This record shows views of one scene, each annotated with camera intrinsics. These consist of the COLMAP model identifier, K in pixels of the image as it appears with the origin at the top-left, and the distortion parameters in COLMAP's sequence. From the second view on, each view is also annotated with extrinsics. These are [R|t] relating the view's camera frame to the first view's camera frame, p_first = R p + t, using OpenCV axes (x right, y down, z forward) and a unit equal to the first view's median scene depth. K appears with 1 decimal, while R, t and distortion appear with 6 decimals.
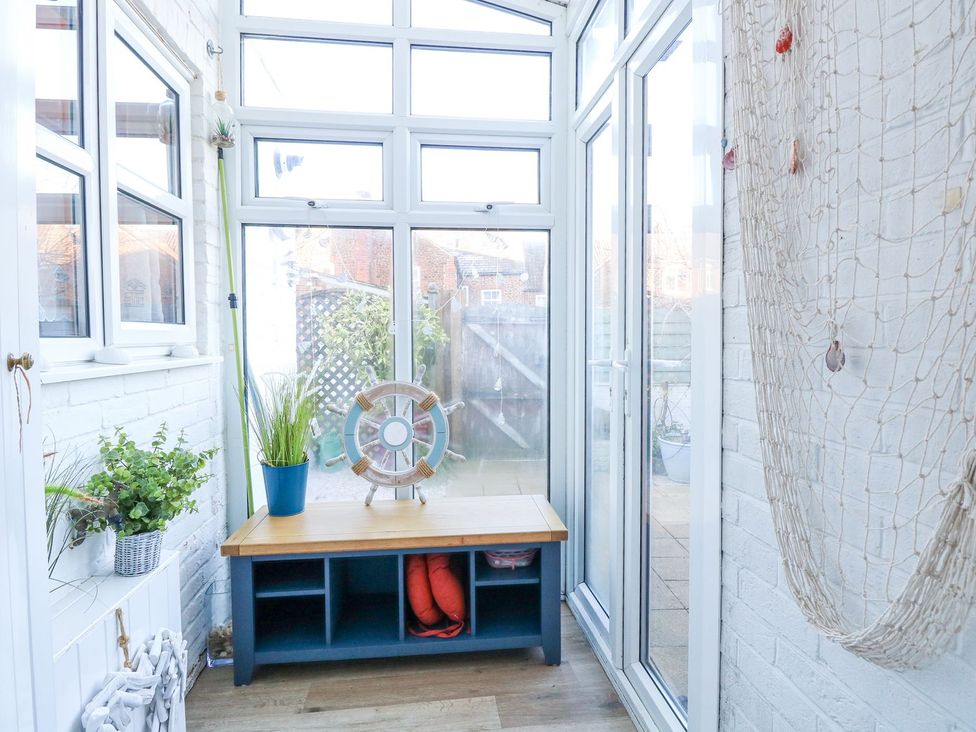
lens RADIAL K [[516.3, 0, 488.2], [0, 516.3, 367.1], [0, 0, 1]] dist [-0.001592, -0.012763]
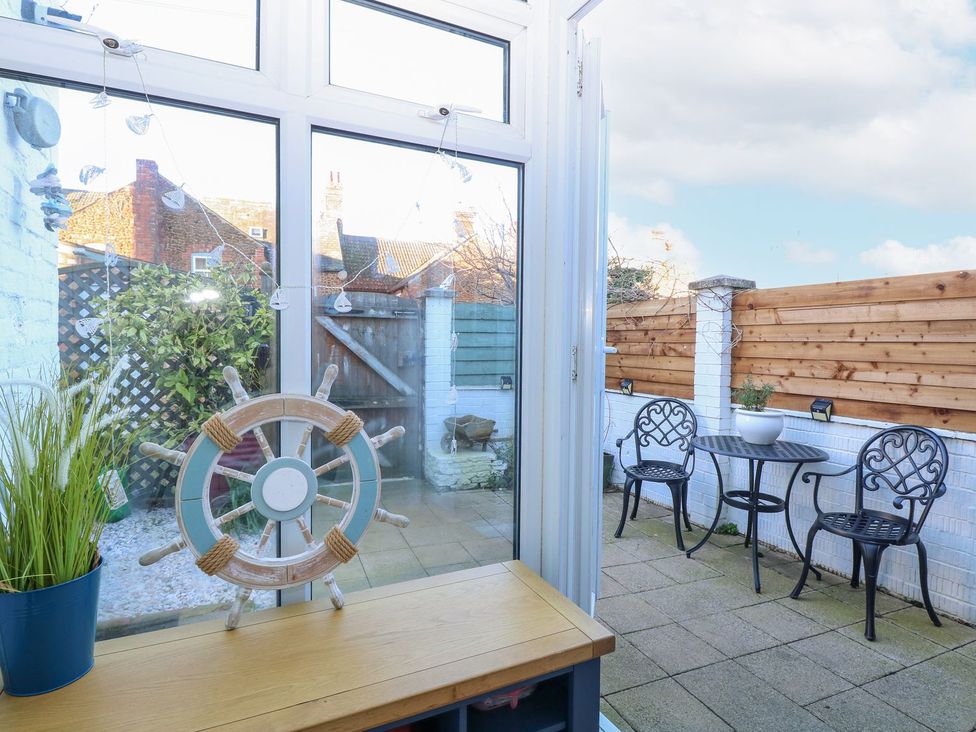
lens RADIAL K [[516.3, 0, 482.7], [0, 516.3, 363.0], [0, 0, 1]] dist [-0.001592, -0.012763]
pose [[0.939915, -0.001926, 0.341403, -0.168084], [0.006810, 0.999891, -0.013107, 0.002484], [-0.341340, 0.014644, 0.939826, 0.404764]]
